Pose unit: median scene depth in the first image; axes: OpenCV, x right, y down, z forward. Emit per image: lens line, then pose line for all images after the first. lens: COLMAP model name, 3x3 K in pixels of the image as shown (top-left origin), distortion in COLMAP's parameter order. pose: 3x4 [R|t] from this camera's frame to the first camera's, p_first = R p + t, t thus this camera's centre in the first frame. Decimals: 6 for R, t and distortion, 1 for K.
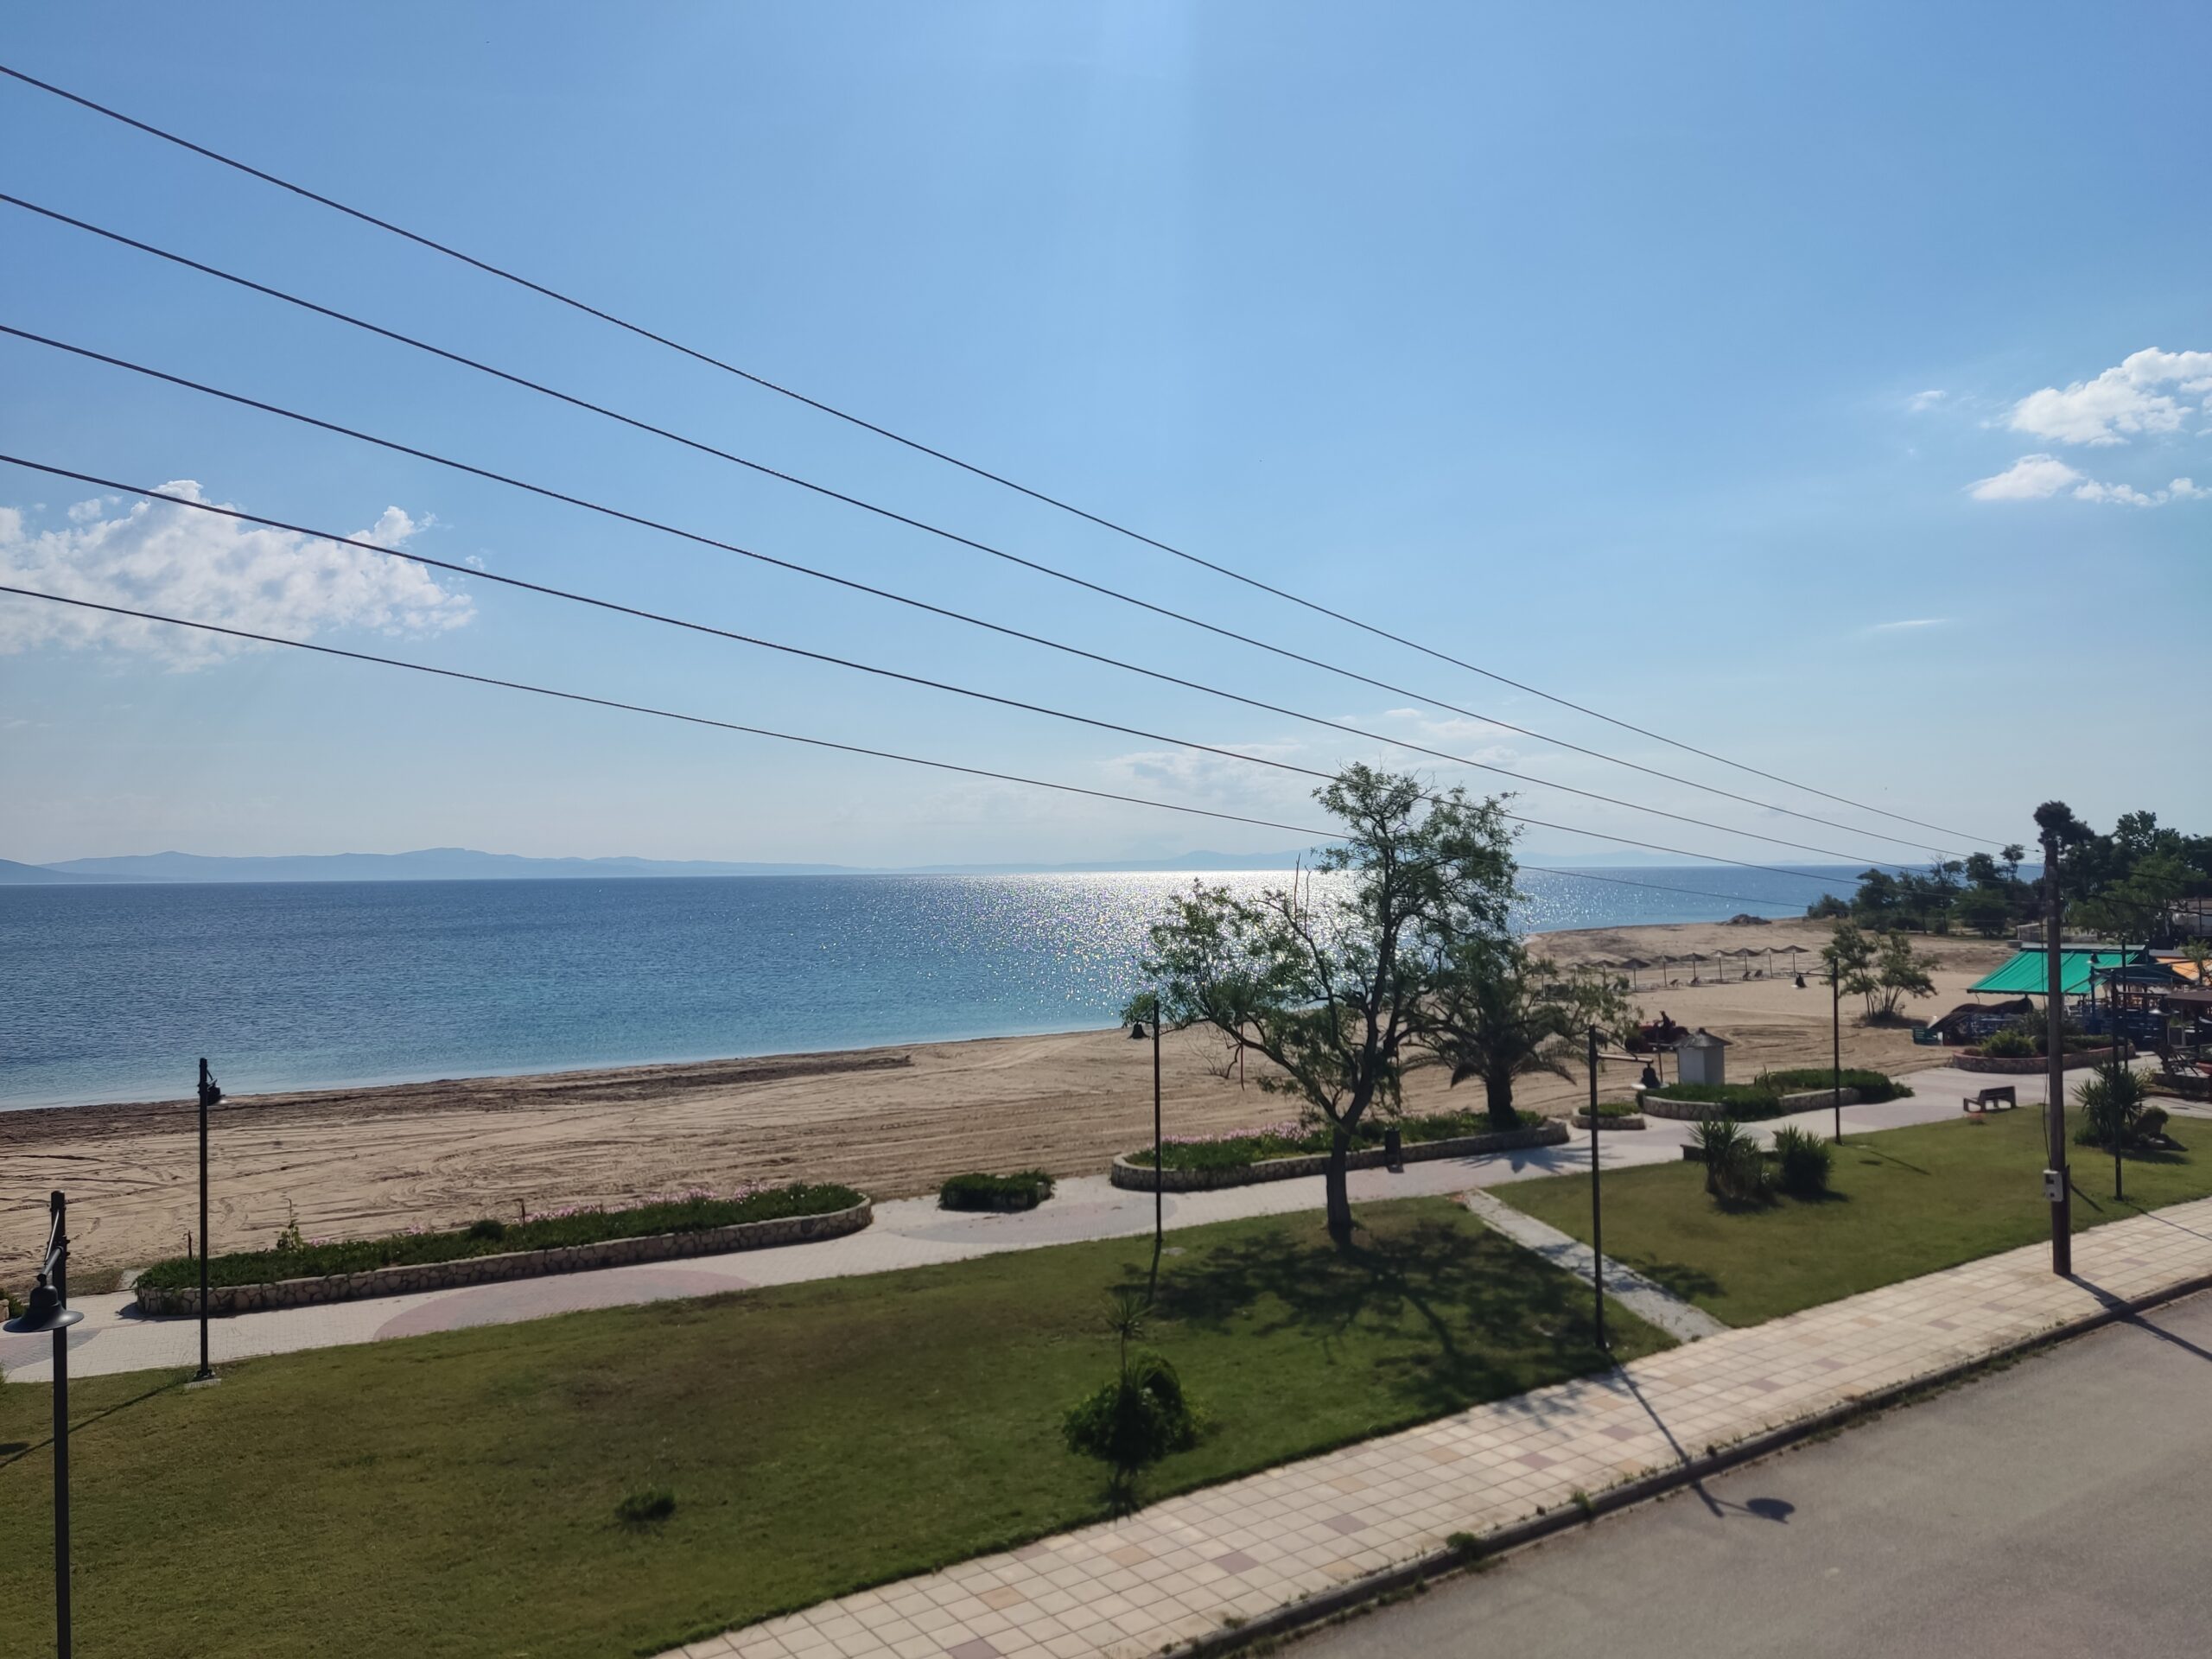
lens RADIAL K [[1644.9, 0, 1101.9], [0, 1644.9, 840.4], [0, 0, 1]] dist [0.093169, -0.137359]
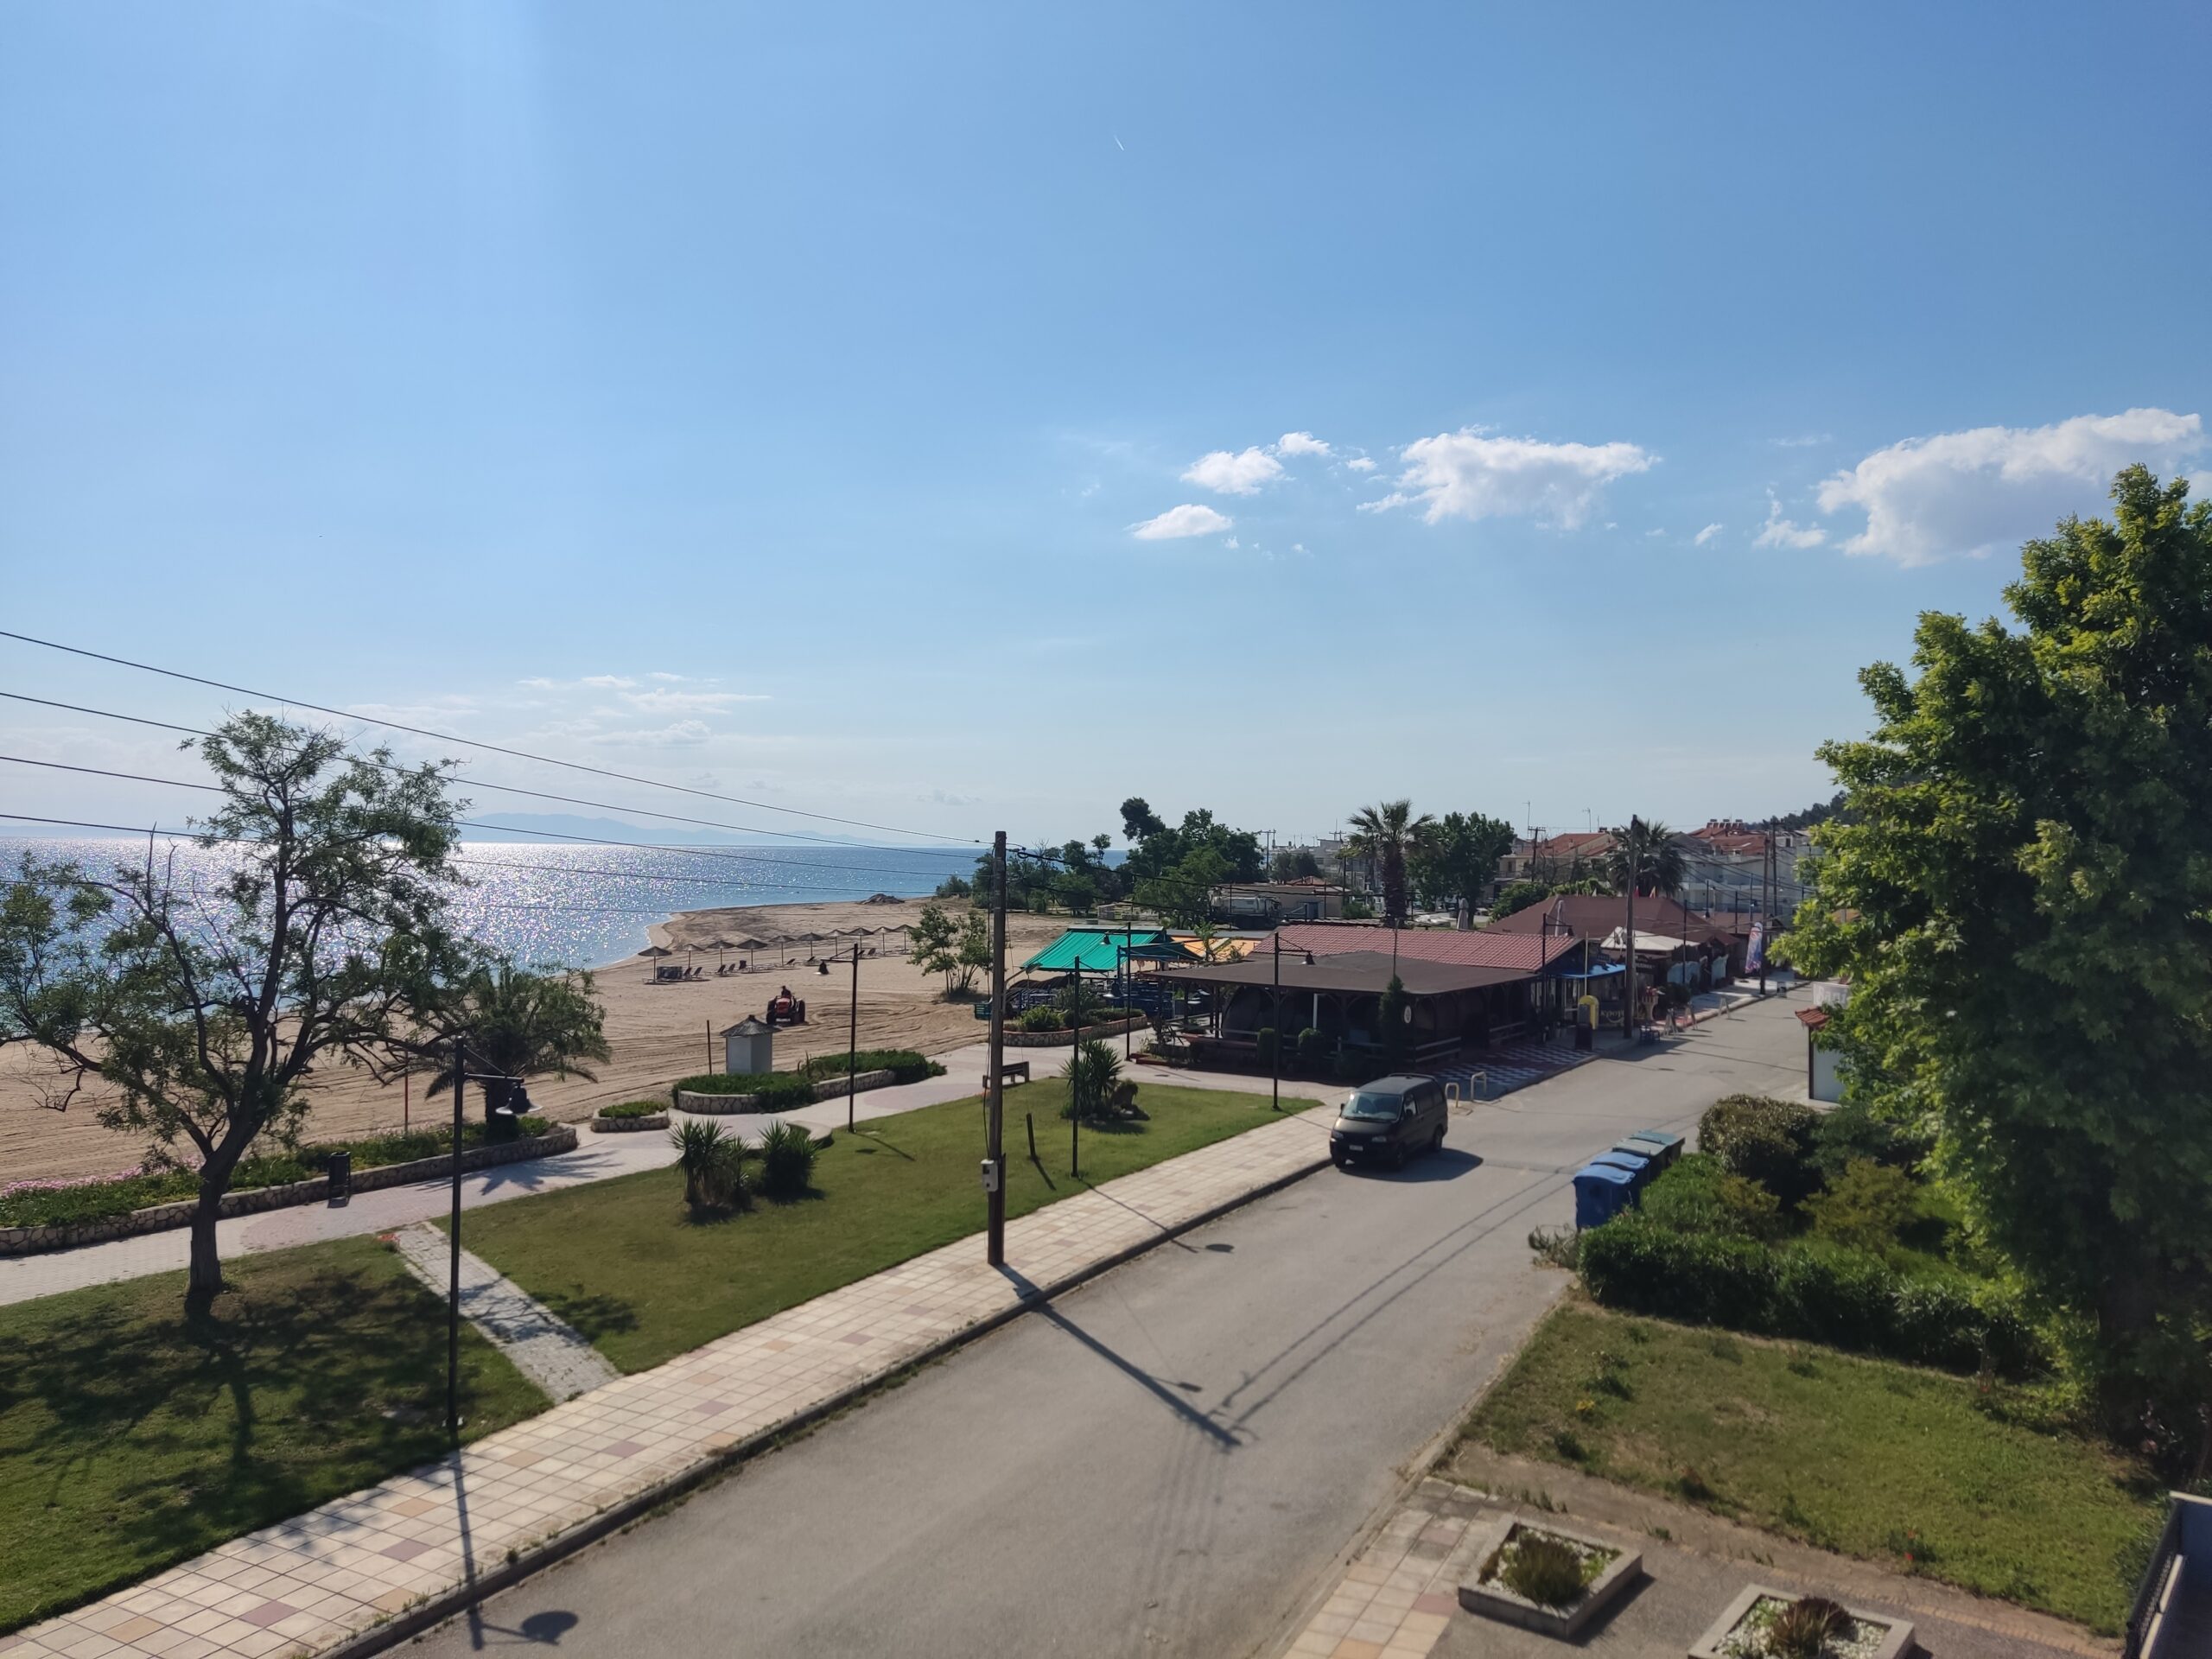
lens RADIAL K [[1644.9, 0, 1113.0], [0, 1644.9, 818.5], [0, 0, 1]] dist [0.093169, -0.137359]
pose [[0.879693, 0.029723, 0.474612, 0.137500], [-0.029835, 0.999528, -0.007297, -0.001591], [-0.474605, -0.007741, 0.880165, 0.082528]]
